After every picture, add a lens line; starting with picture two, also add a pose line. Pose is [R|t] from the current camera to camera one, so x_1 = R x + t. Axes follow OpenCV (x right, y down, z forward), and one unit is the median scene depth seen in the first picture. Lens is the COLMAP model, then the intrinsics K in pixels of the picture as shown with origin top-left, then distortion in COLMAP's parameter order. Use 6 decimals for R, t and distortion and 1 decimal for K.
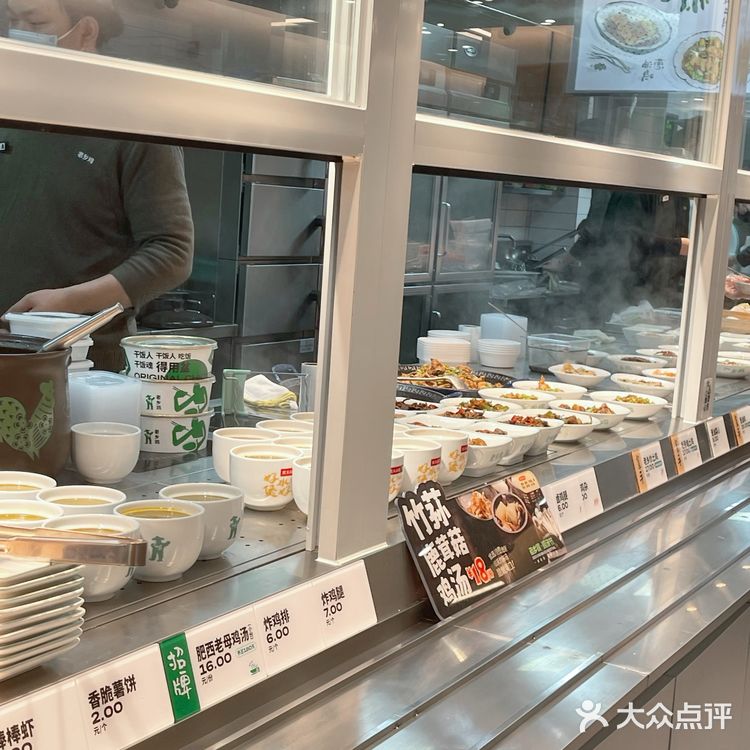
lens RADIAL K [[1130.0, 0, 375.0], [0, 1130.0, 375.0], [0, 0, 1]] dist [-0.021058, -0.089959]
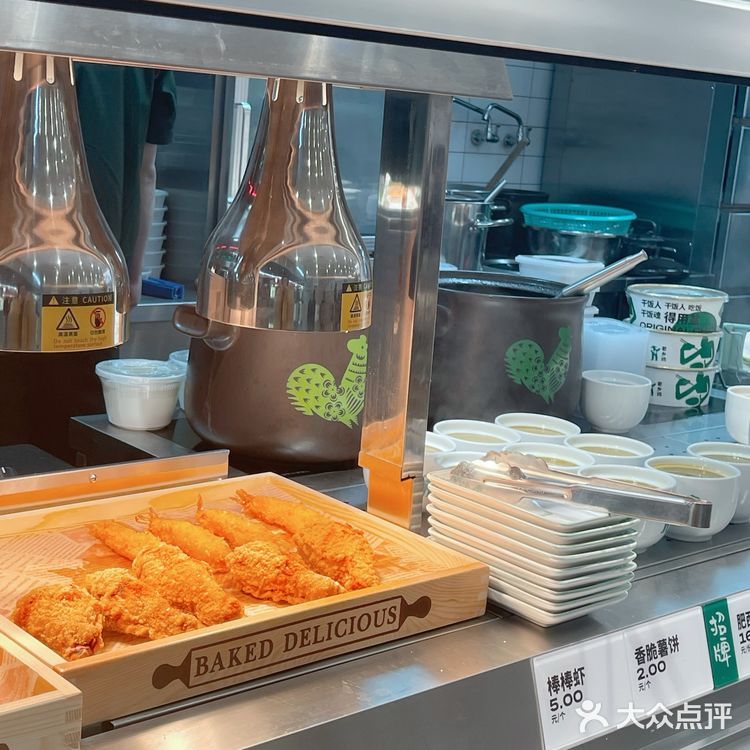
lens RADIAL K [[1130.0, 0, 375.0], [0, 1130.0, 375.0], [0, 0, 1]] dist [-0.021058, -0.089959]
pose [[0.944719, 0.073860, -0.319454, -0.145223], [-0.057374, 0.996504, 0.060726, -0.002950], [0.322823, -0.039040, 0.945654, -0.000413]]
